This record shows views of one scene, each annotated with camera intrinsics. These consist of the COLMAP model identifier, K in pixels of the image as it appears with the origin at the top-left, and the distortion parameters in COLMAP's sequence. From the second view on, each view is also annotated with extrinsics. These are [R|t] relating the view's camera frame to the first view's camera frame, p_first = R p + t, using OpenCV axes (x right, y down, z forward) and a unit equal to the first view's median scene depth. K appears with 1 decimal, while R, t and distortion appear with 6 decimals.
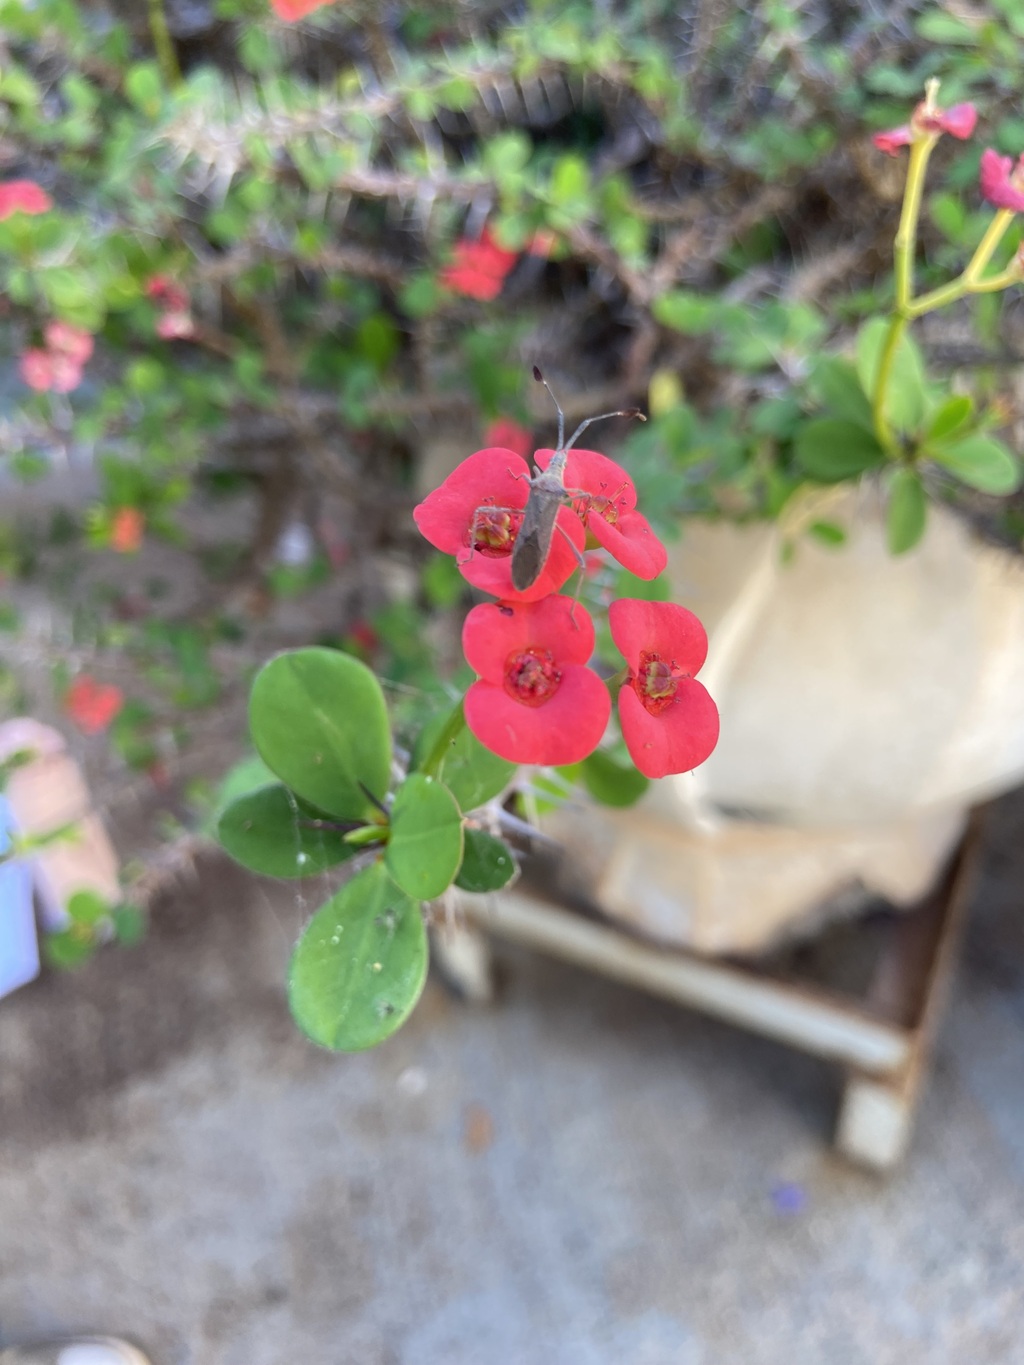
lens RADIAL K [[991.5, 0, 517.0], [0, 991.5, 680.5], [0, 0, 1]] dist [0.075706, -0.114676]
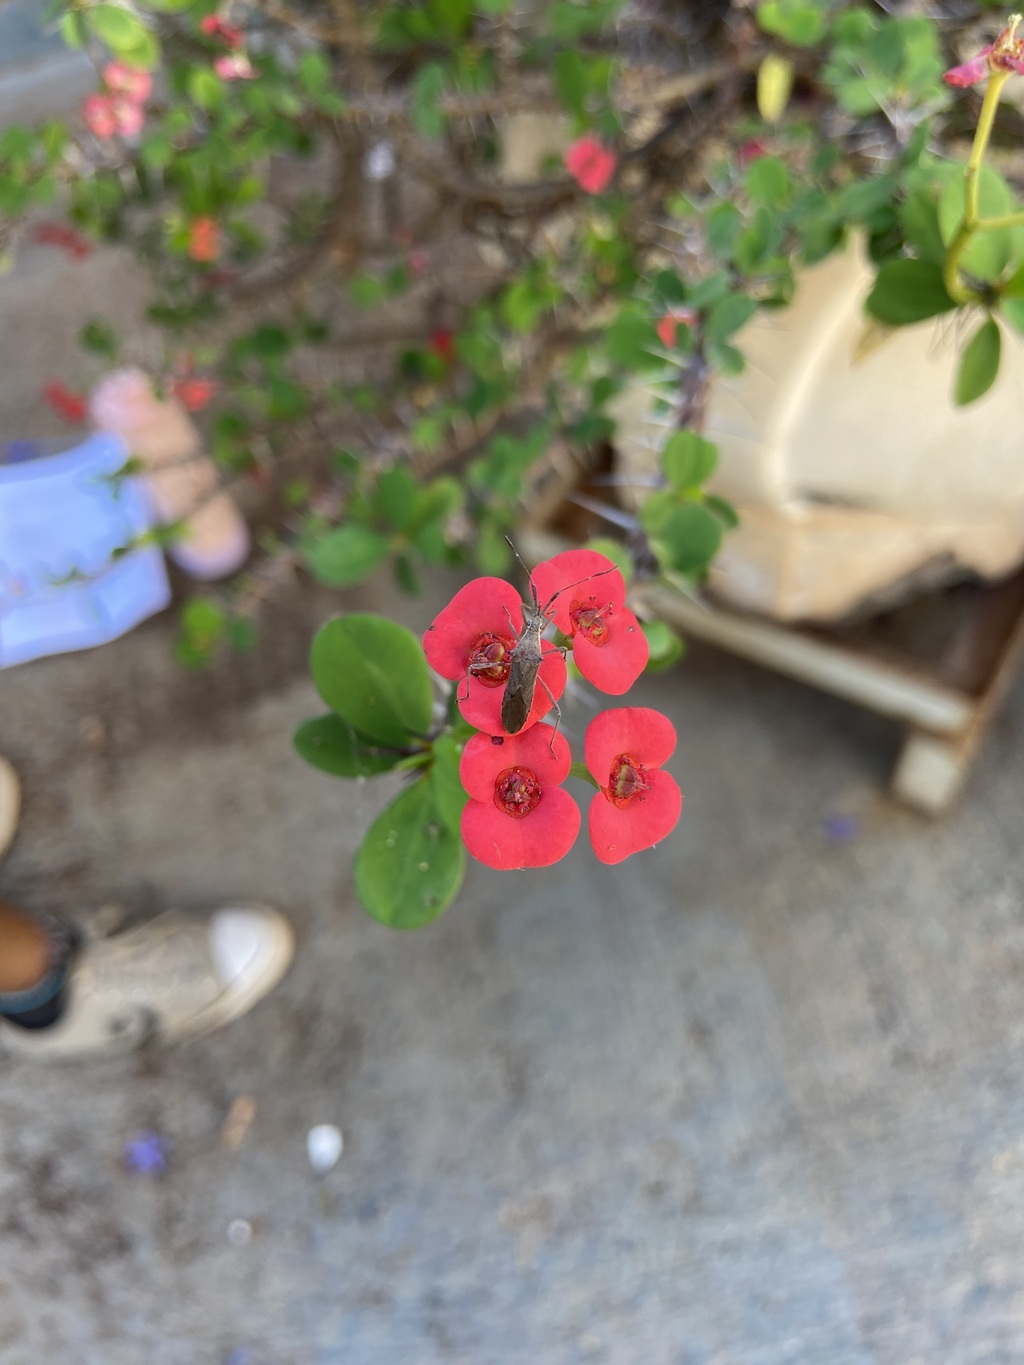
lens RADIAL K [[991.0, 0, 515.2], [0, 991.0, 625.9], [0, 0, 1]] dist [0.030361, -0.000497]
pose [[0.994667, 0.036620, -0.096419, 0.025124], [-0.004064, 0.948033, 0.318145, -0.120519], [0.103059, -0.316057, 0.943126, -0.017542]]
